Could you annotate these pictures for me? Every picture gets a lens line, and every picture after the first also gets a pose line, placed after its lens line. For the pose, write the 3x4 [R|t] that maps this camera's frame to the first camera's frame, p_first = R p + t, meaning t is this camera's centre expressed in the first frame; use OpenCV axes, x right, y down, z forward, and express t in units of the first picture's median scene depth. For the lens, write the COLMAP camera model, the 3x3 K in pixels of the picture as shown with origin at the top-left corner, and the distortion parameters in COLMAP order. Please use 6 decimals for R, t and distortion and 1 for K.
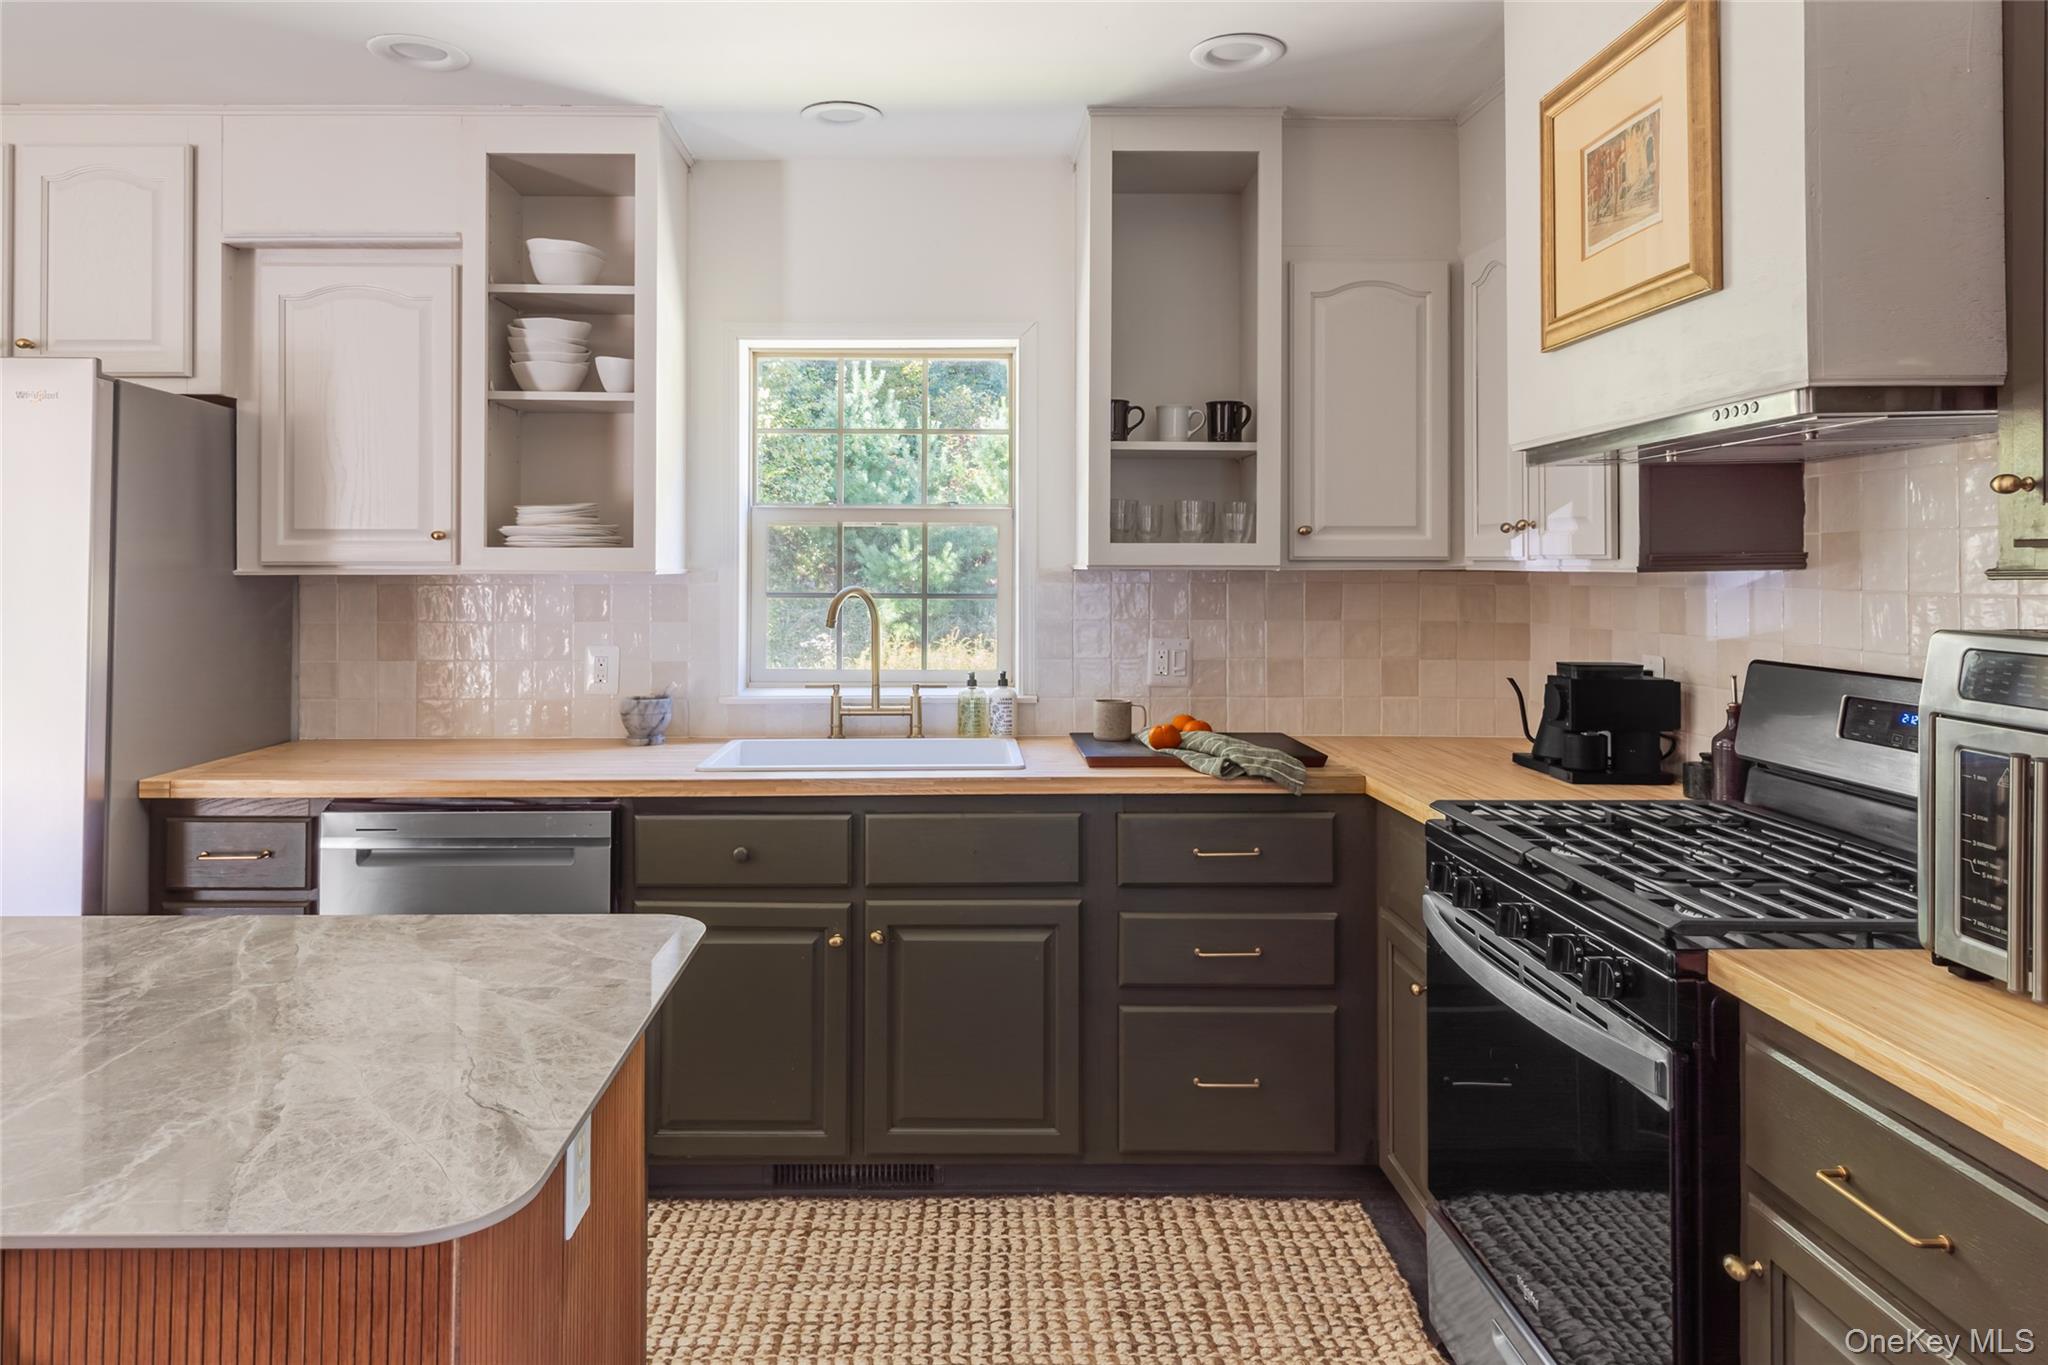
lens RADIAL K [[1291.5, 0, 1000.1], [0, 1291.5, 547.8], [0, 0, 1]] dist [-0.000619, 0.004885]
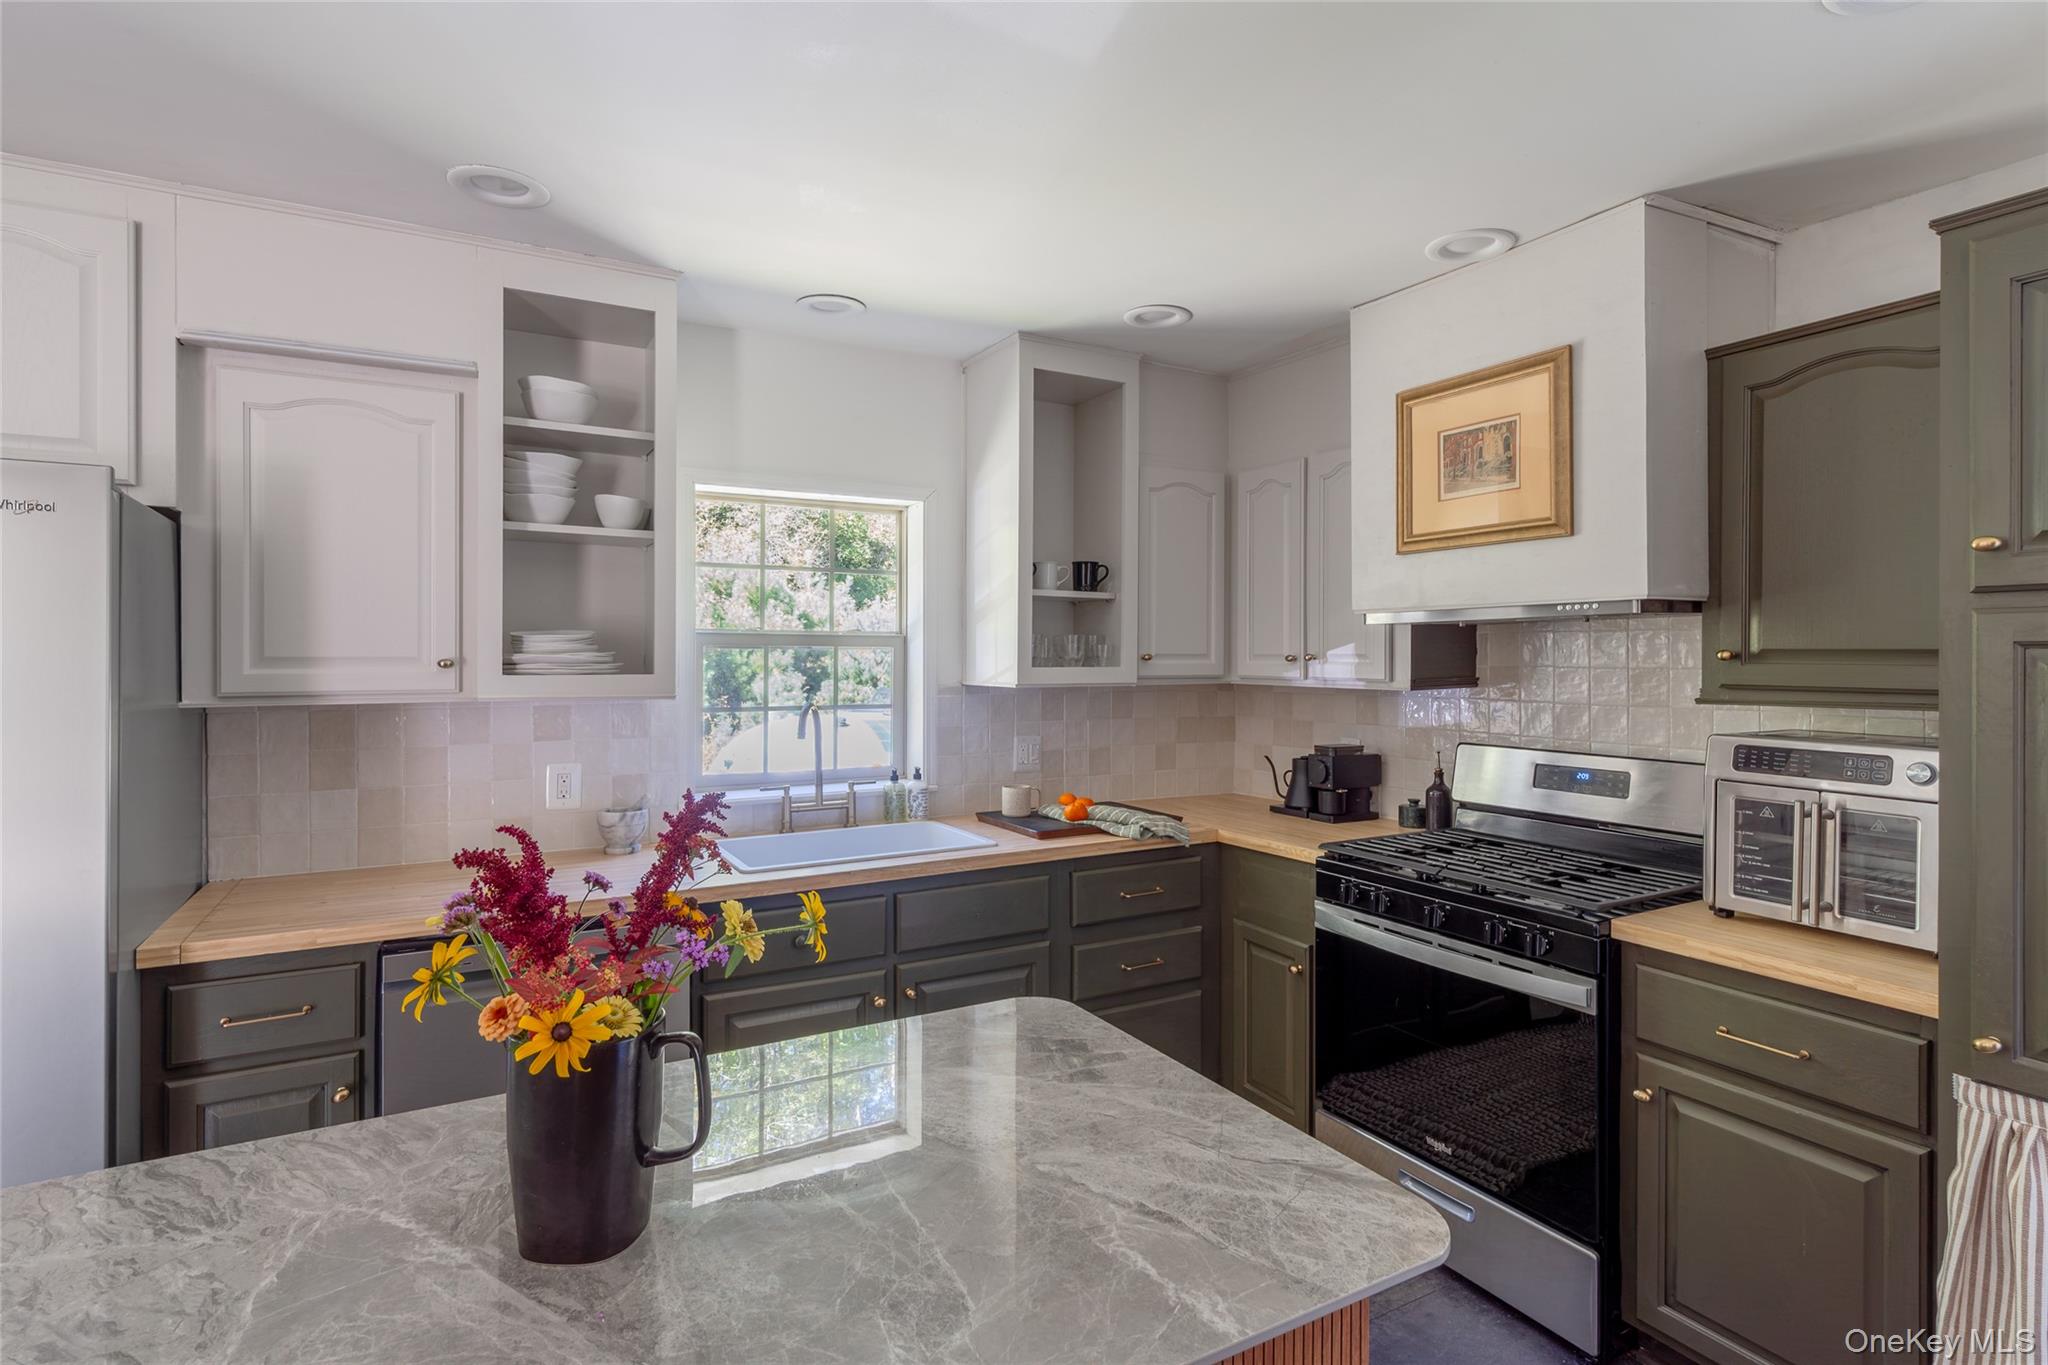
lens RADIAL K [[1017.8, 0, 1038.8], [0, 1017.8, 653.7], [0, 0, 1]] dist [0.001629, -0.000570]
pose [[0.875338, 0.001718, 0.483509, -0.412727], [-0.008645, 0.999889, 0.012098, -0.030476], [-0.483435, -0.014770, 0.875256, 0.090259]]
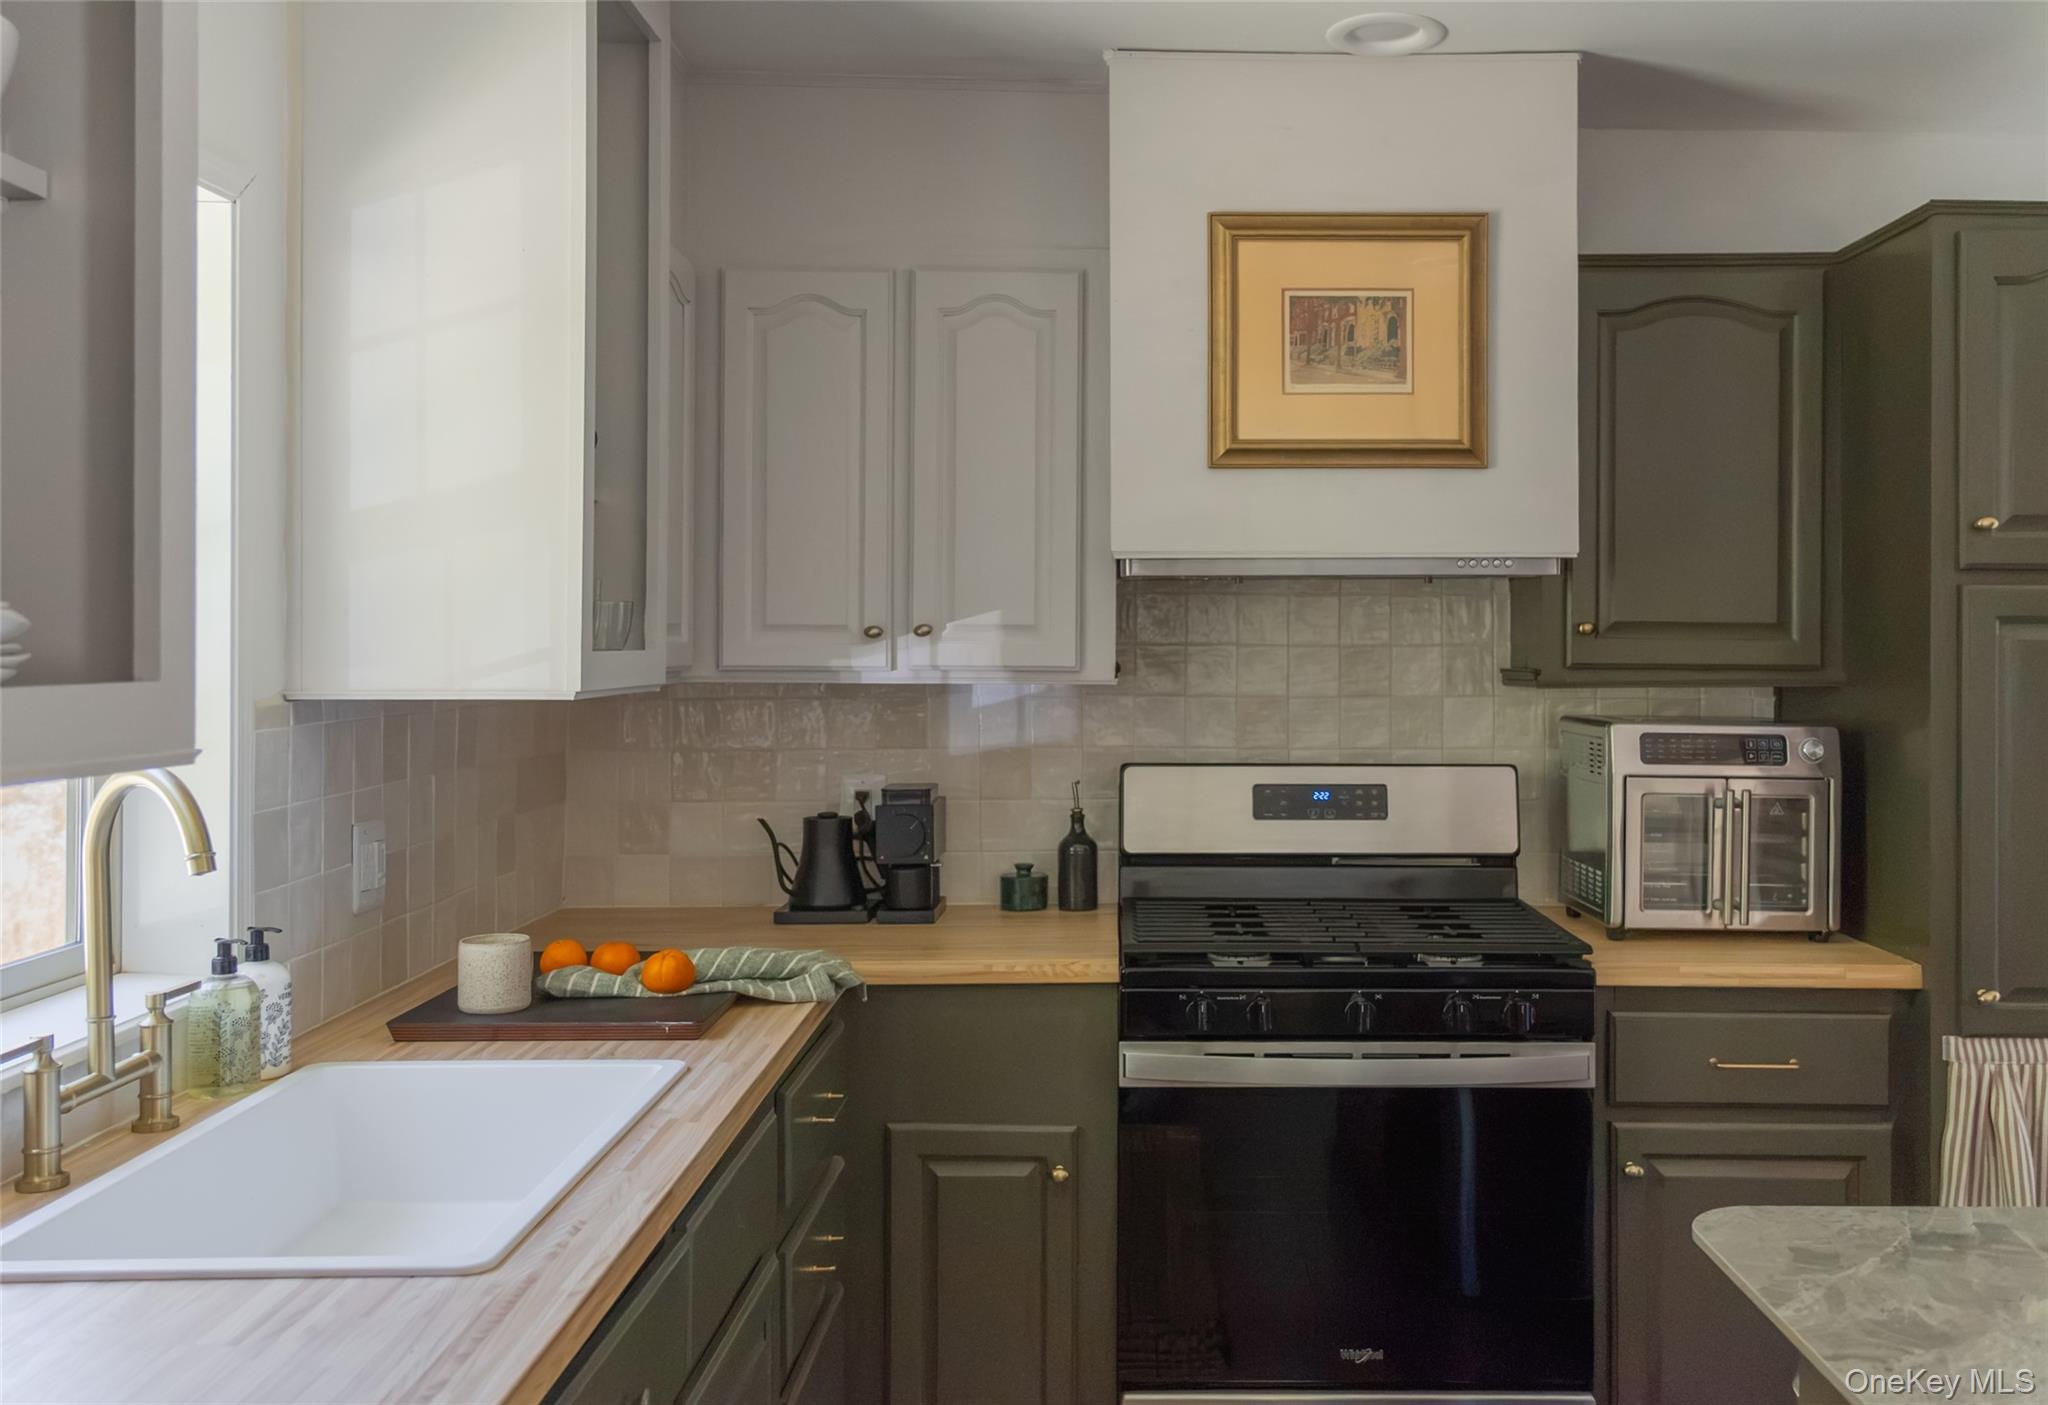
lens RADIAL K [[1821.1, 0, 1184.8], [0, 1821.1, 636.9], [0, 0, 1]] dist [0.020365, 0.027908]
pose [[-0.008768, -0.001074, 0.999961, -0.723348], [-0.019071, 0.999818, 0.000907, -0.015873], [-0.999780, -0.019063, -0.008787, 0.755389]]
